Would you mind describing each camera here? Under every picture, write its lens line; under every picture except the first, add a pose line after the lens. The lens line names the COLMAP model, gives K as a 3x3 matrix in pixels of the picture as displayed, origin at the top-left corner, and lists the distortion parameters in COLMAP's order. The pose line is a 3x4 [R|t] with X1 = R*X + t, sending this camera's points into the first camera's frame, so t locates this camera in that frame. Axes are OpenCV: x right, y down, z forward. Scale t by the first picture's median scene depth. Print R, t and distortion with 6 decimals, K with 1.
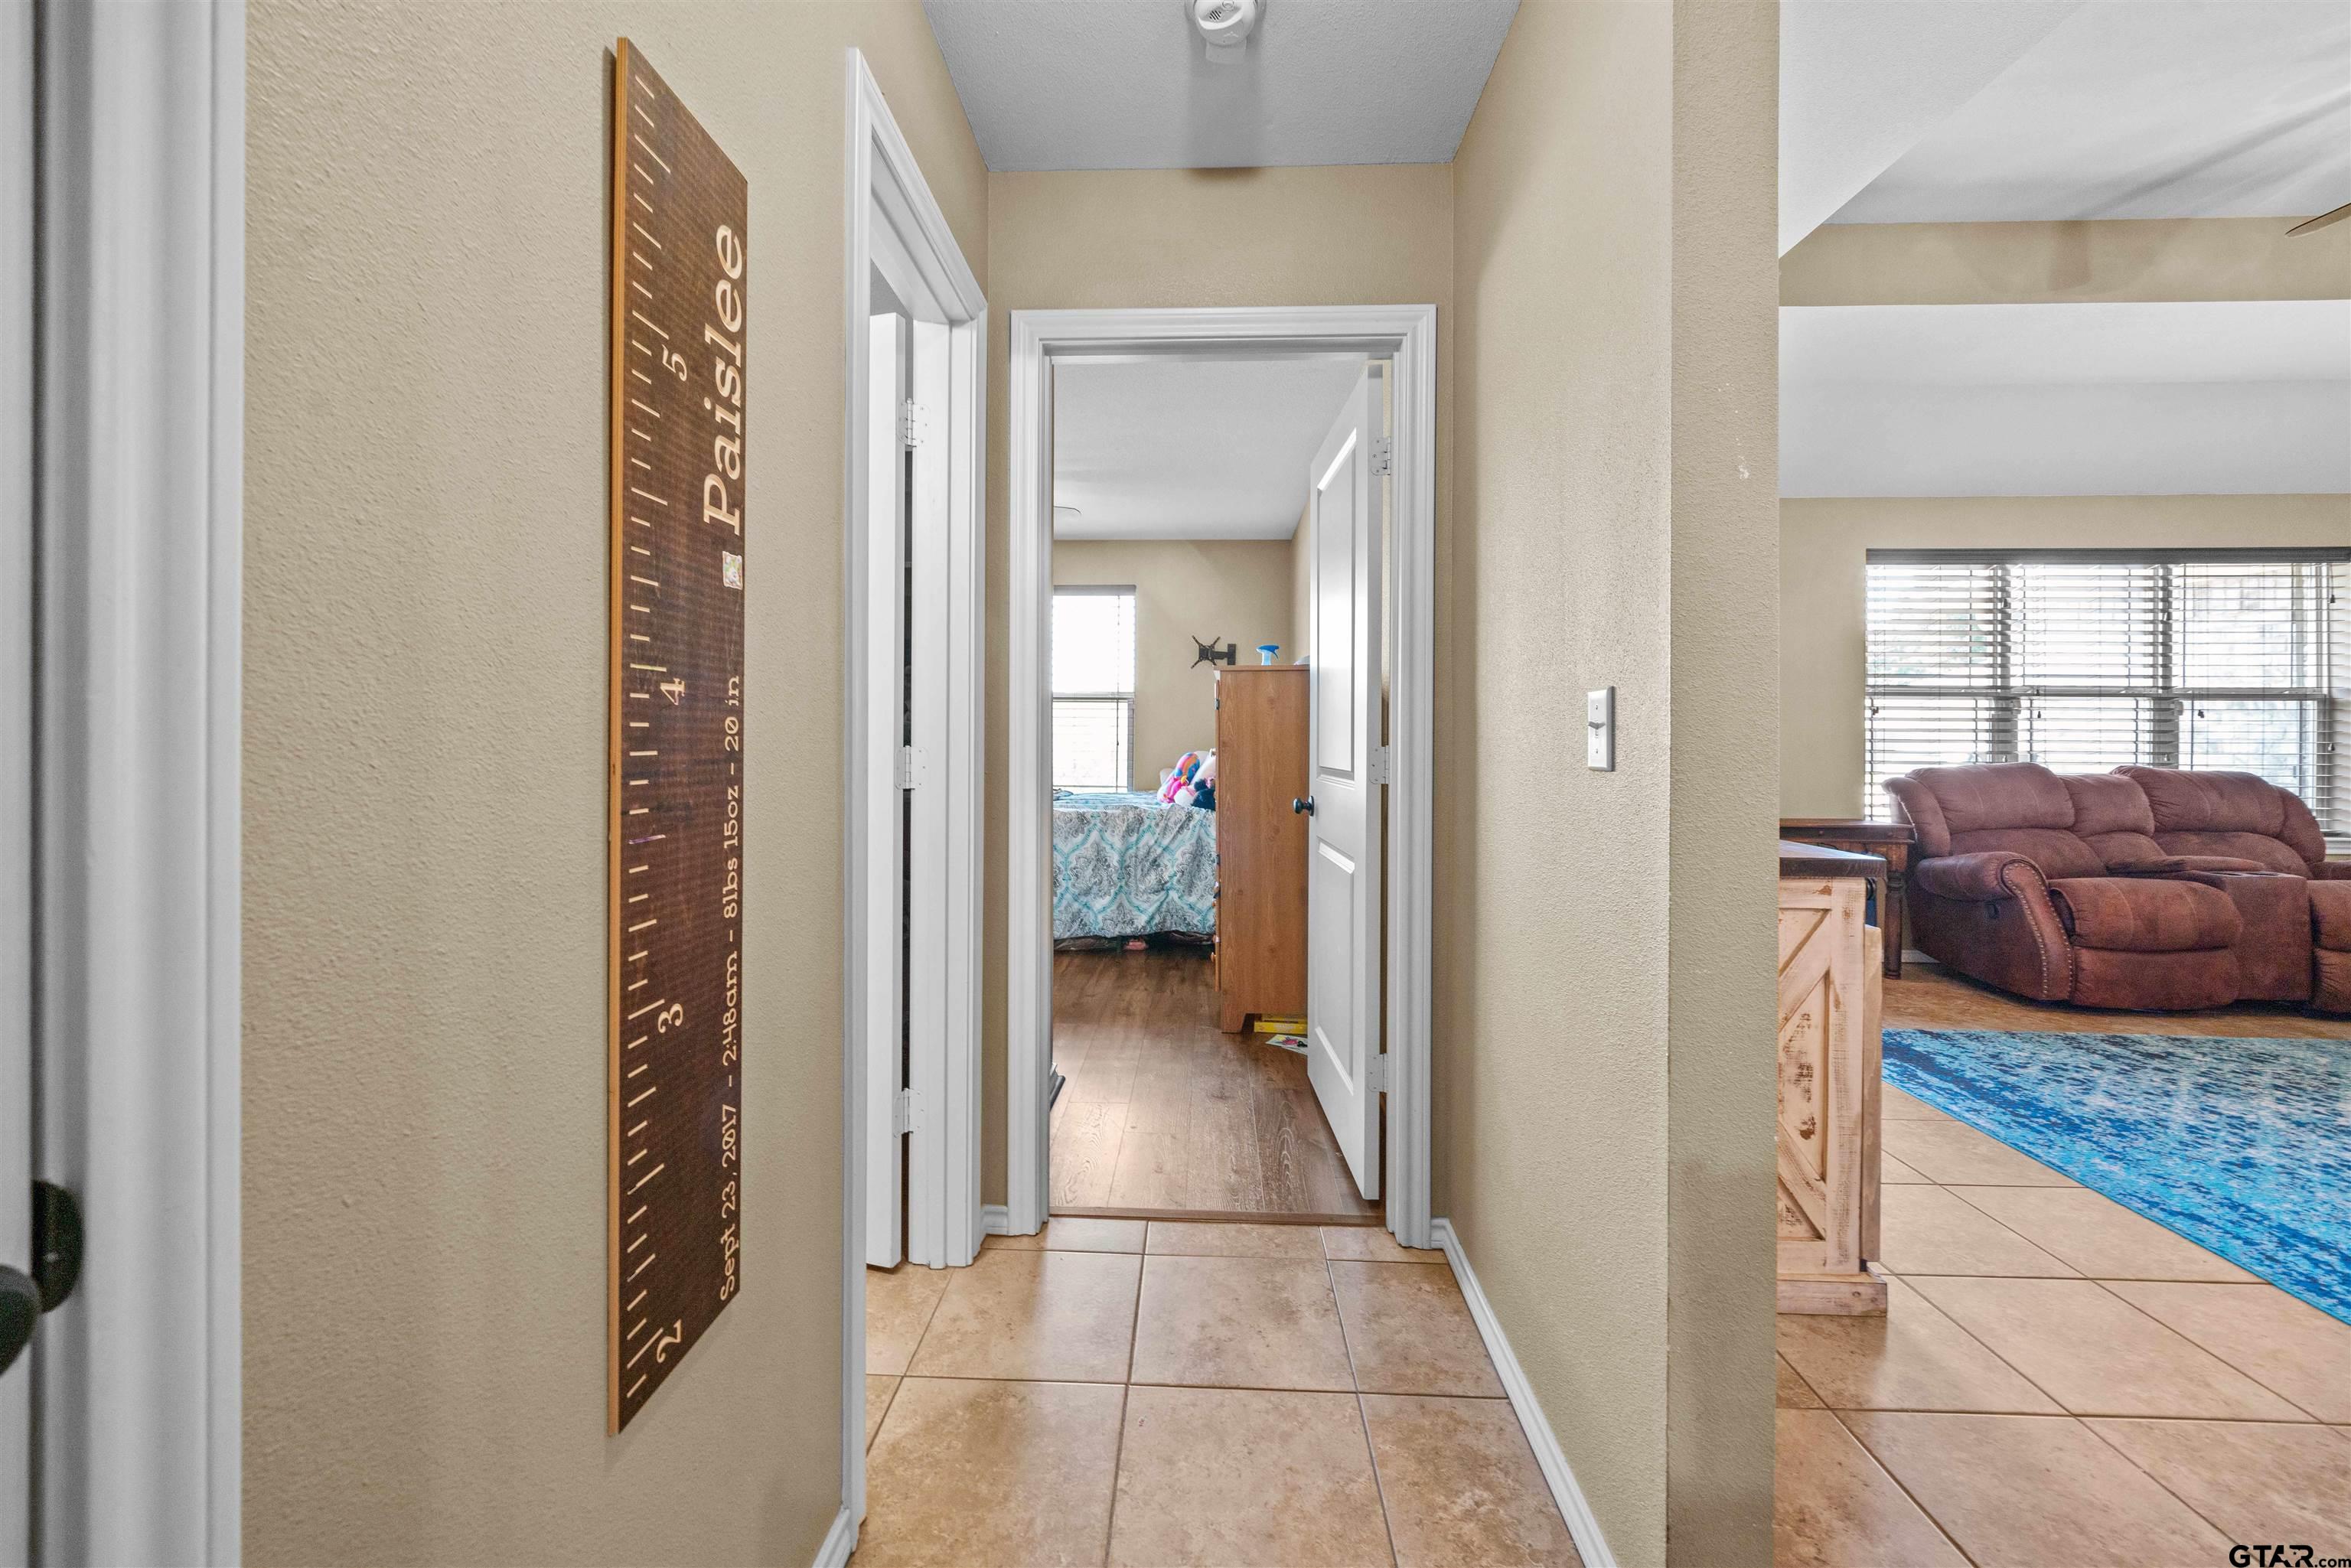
lens RADIAL K [[905.7, 0, 1173.0], [0, 905.7, 735.9], [0, 0, 1]] dist [0.000611, 0.000305]
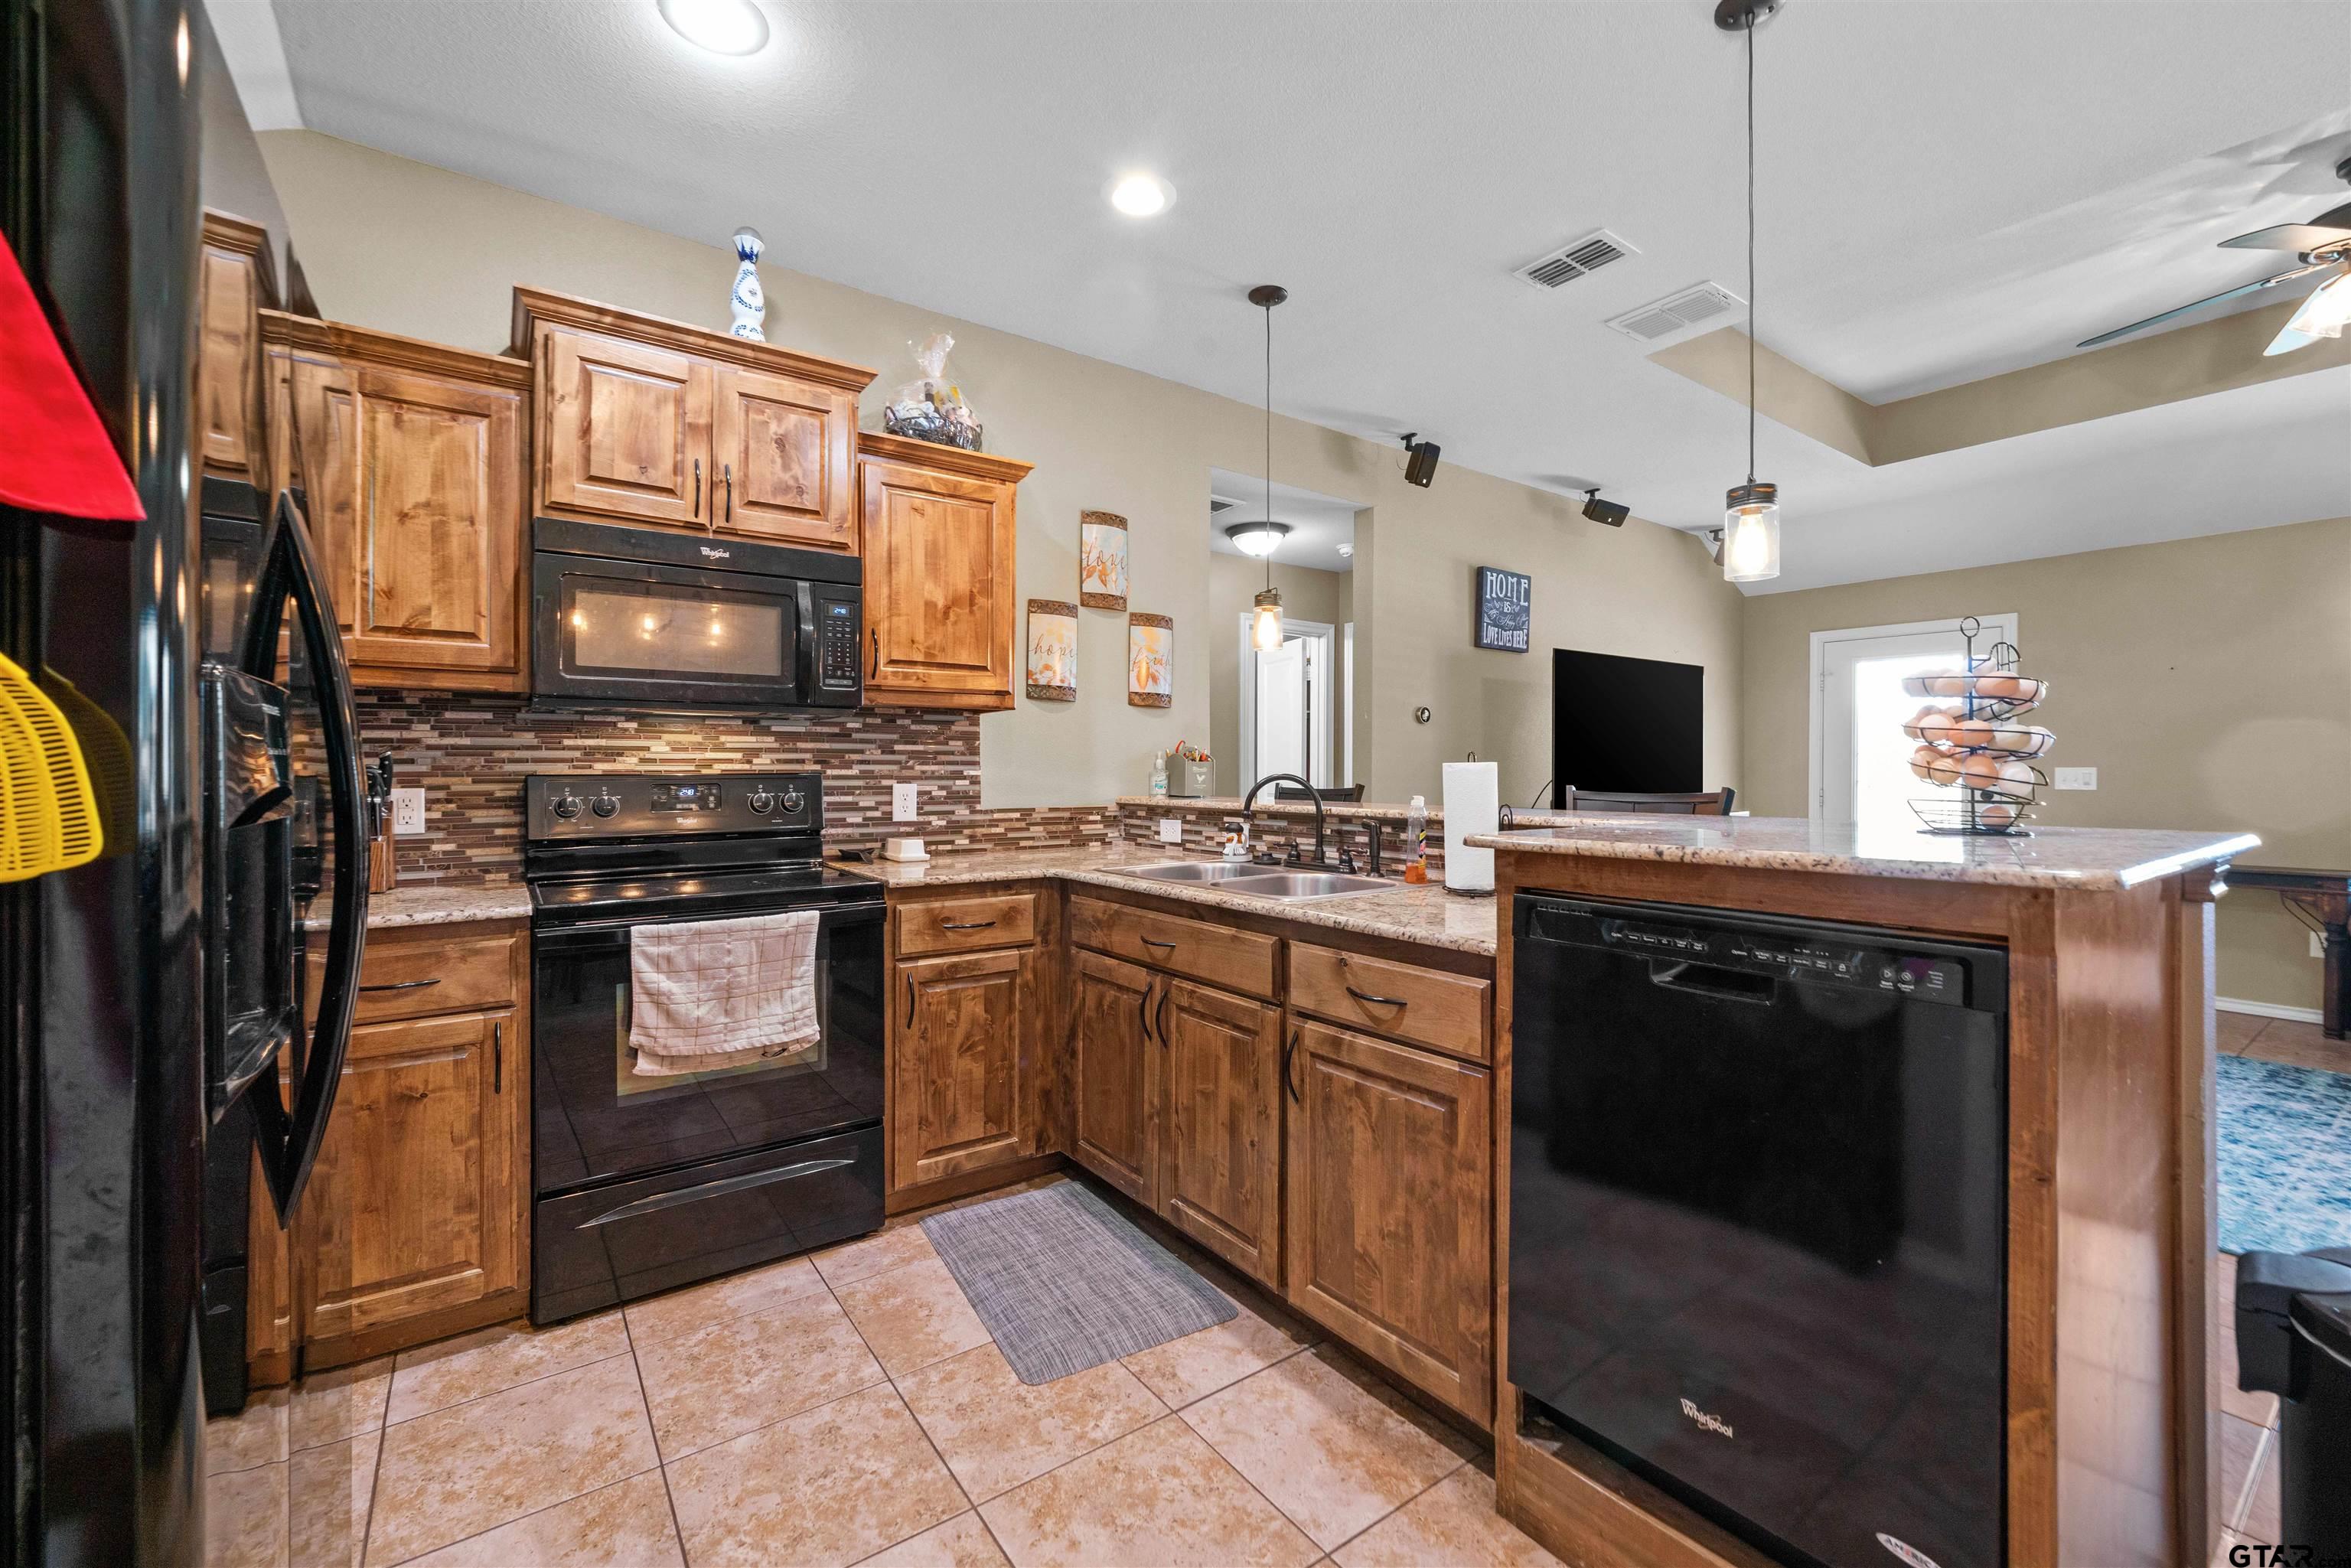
lens RADIAL K [[955.5, 0, 1164.7], [0, 955.5, 771.5], [0, 0, 1]] dist [-0.002858, -0.000327]
pose [[0.611109, -0.003599, -0.791538, 0.972301], [0.003544, 0.999992, -0.001811, -0.012288], [0.791538, -0.001698, 0.611117, -0.650590]]
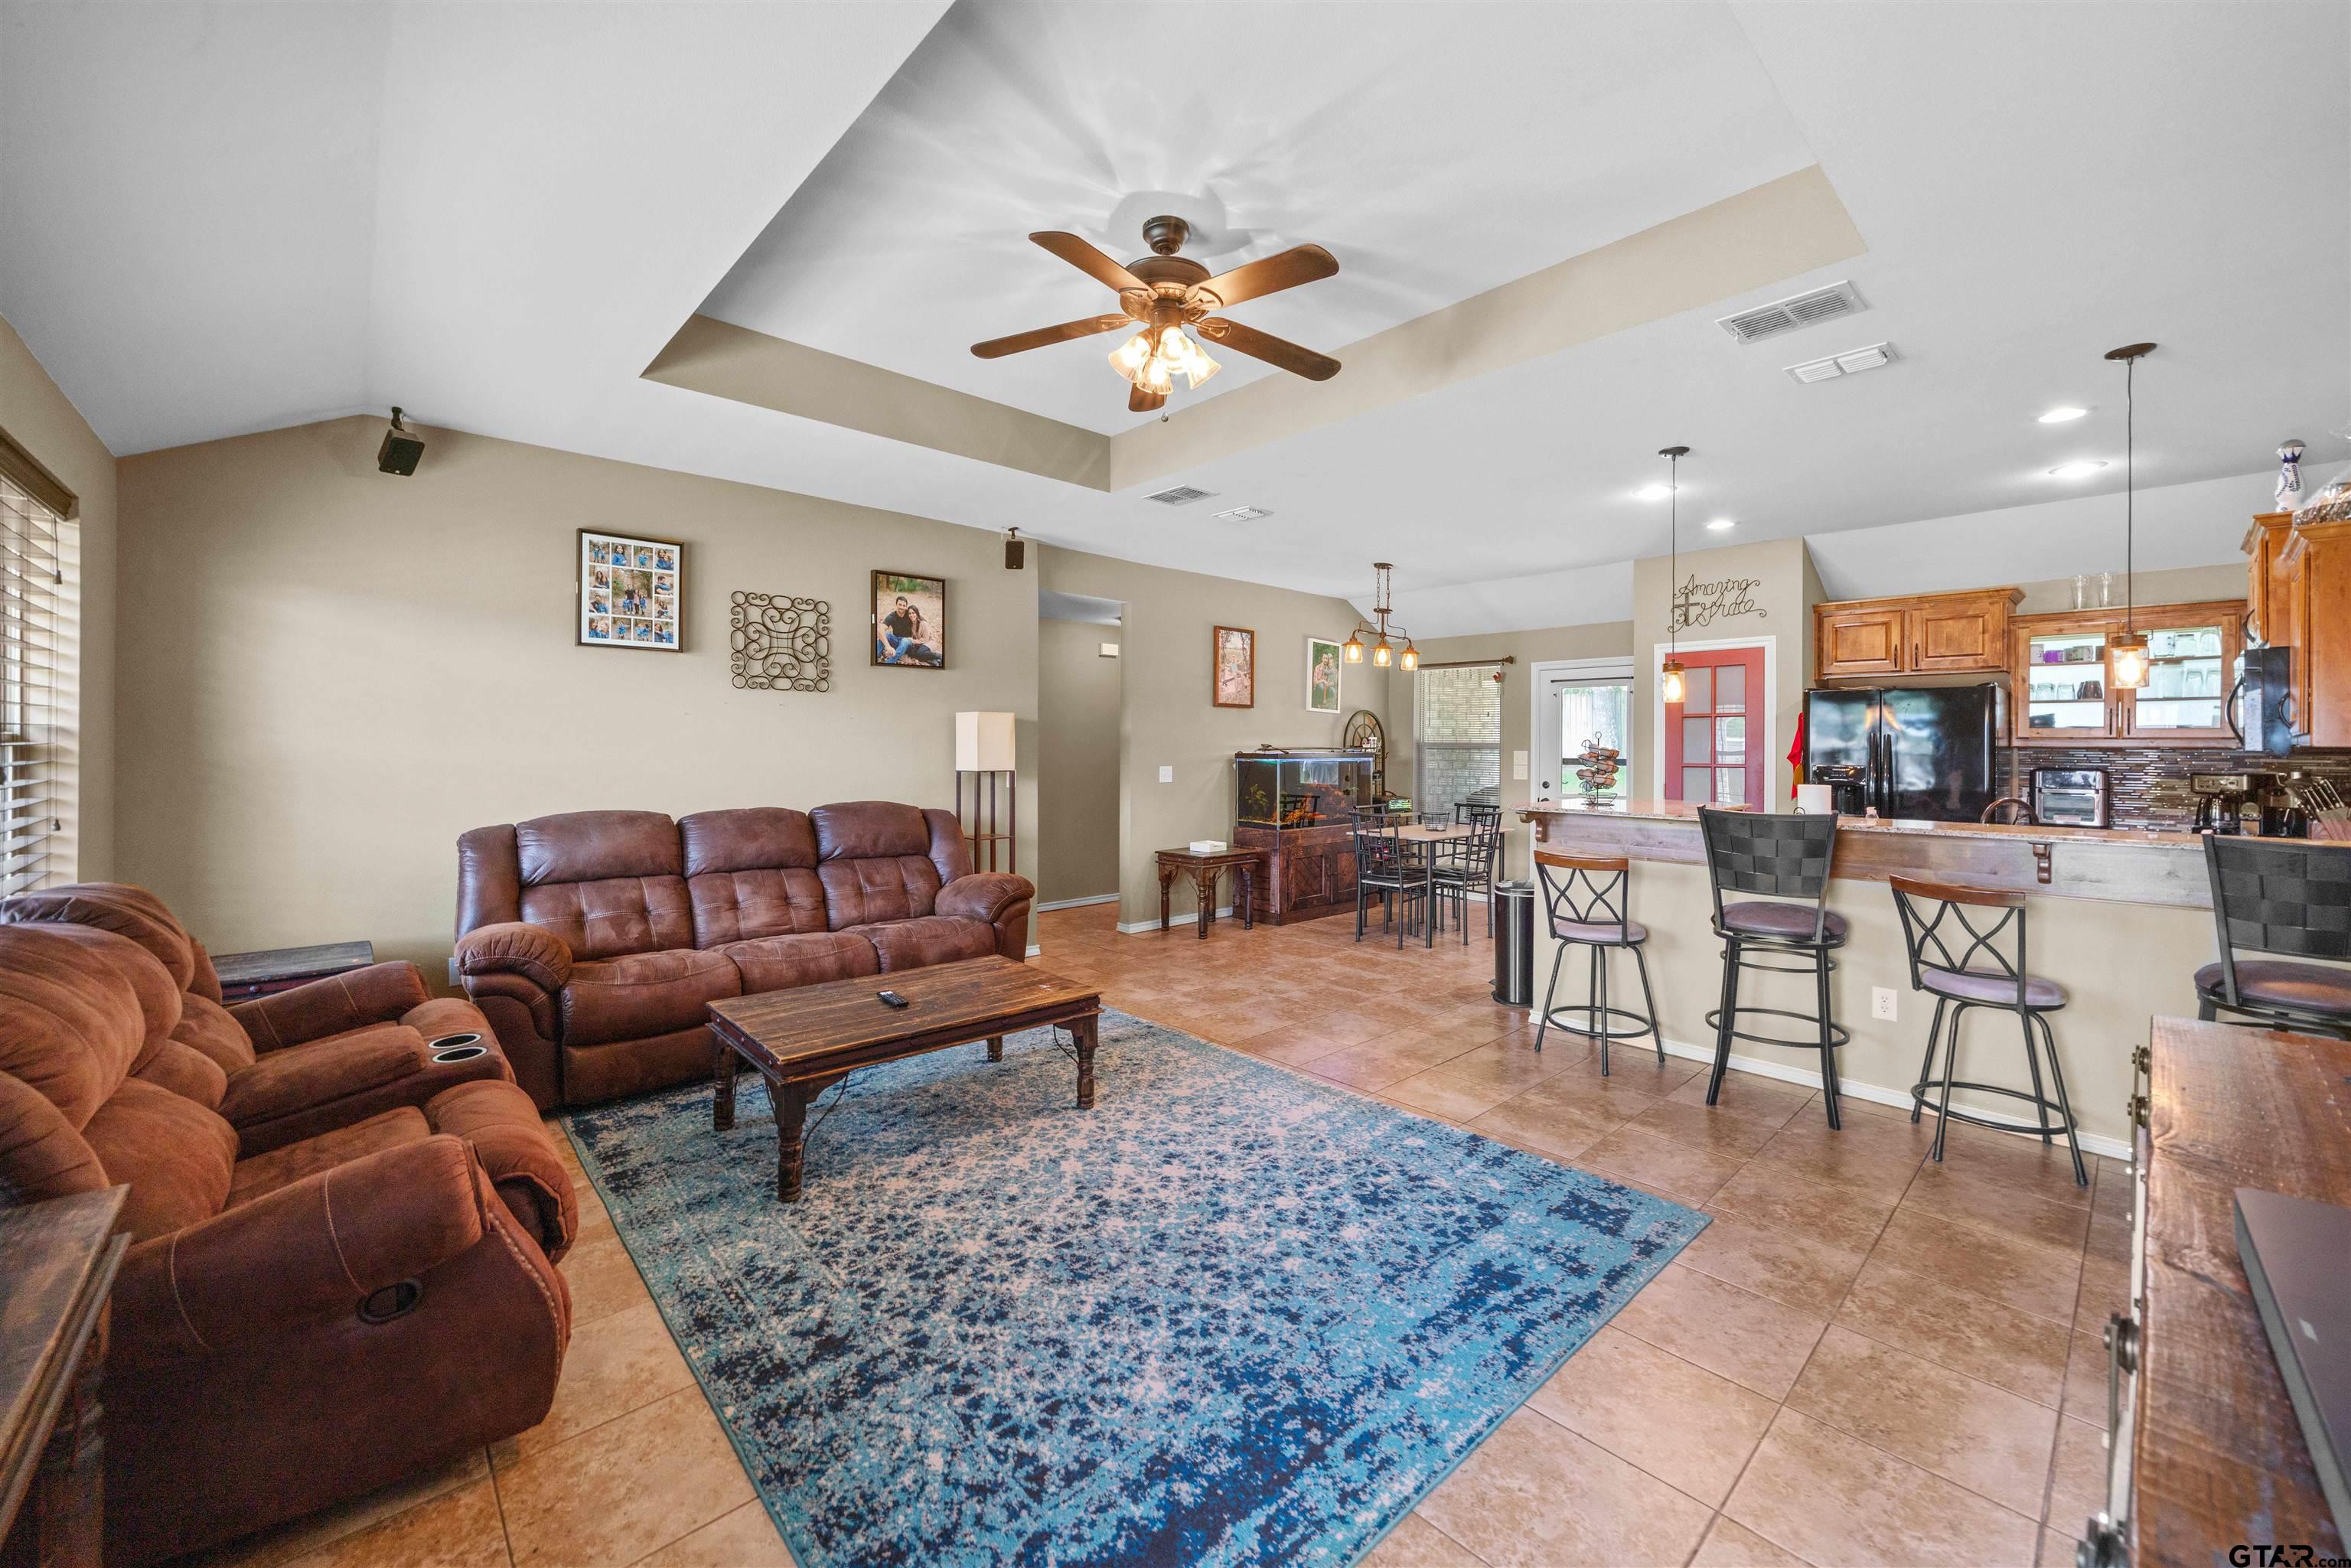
lens RADIAL K [[911.3, 0, 1188.4], [0, 911.3, 743.3], [0, 0, 1]] dist [-0.002936, -0.000137]
pose [[-0.712616, -0.006357, 0.701525, 0.403672], [-0.008974, 0.999960, -0.000055, -0.060076], [-0.701497, -0.006334, -0.712644, 1.116937]]
